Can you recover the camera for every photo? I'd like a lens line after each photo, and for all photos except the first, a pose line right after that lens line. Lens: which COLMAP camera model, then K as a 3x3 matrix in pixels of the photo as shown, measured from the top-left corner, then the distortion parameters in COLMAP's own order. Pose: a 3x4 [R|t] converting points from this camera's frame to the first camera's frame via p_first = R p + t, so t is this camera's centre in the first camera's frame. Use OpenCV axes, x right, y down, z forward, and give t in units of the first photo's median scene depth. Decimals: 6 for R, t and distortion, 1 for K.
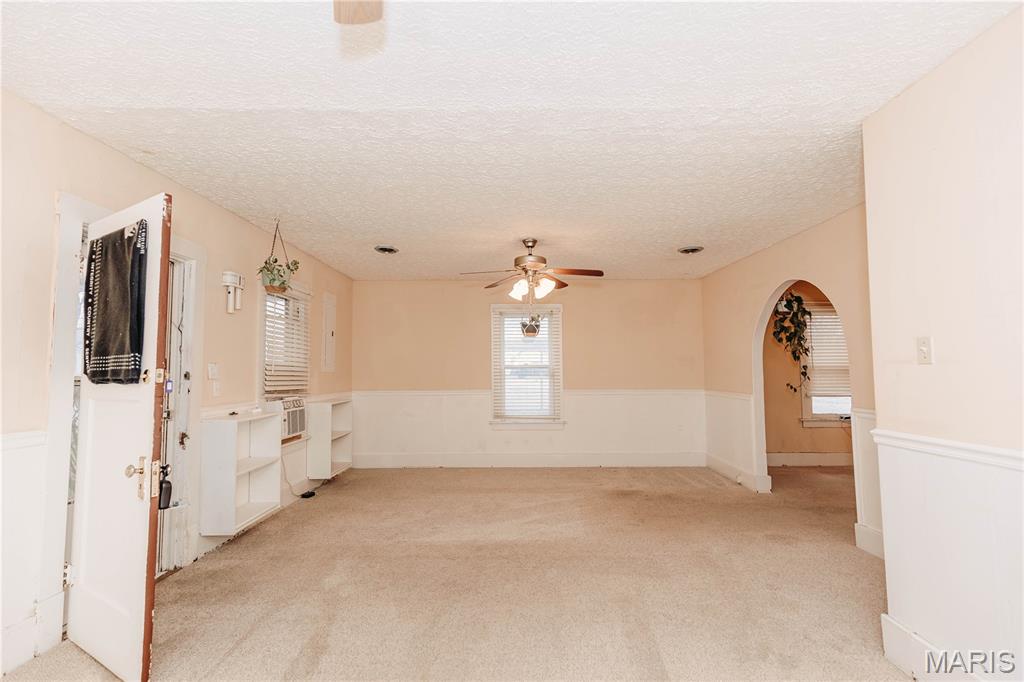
lens RADIAL K [[460.3, 0, 512.9], [0, 460.3, 347.4], [0, 0, 1]] dist [-0.000358, -0.000080]
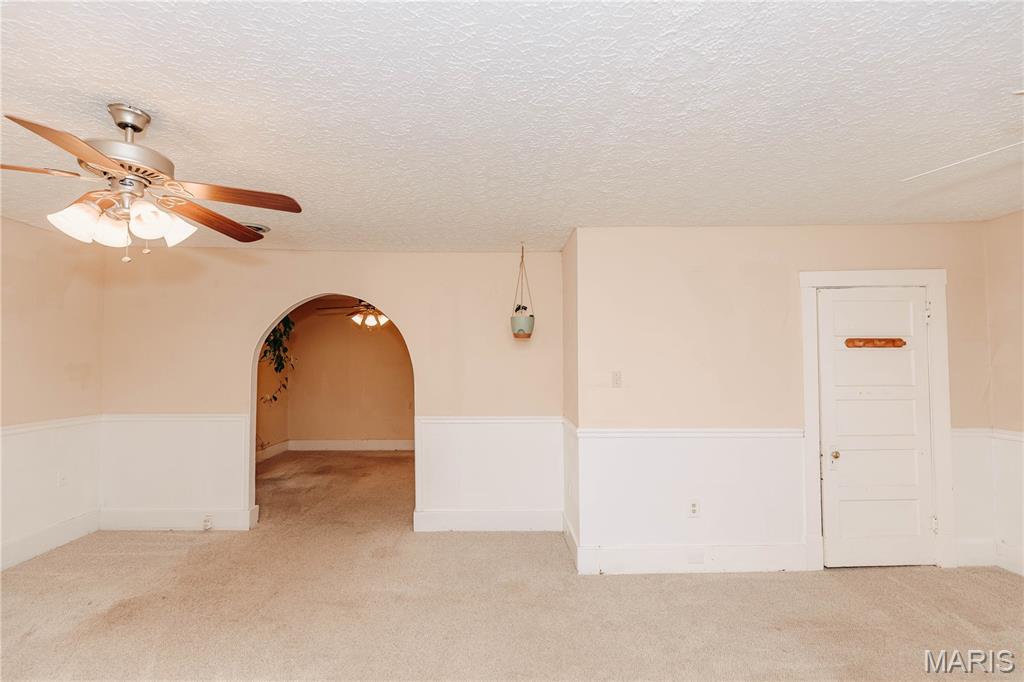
lens RADIAL K [[460.3, 0, 512.9], [0, 460.3, 347.4], [0, 0, 1]] dist [-0.000358, -0.000080]
pose [[-0.013799, 0.036358, 0.999244, -0.444155], [-0.050940, 0.998015, -0.037017, -0.014666], [-0.998606, -0.051412, -0.011920, 0.725814]]
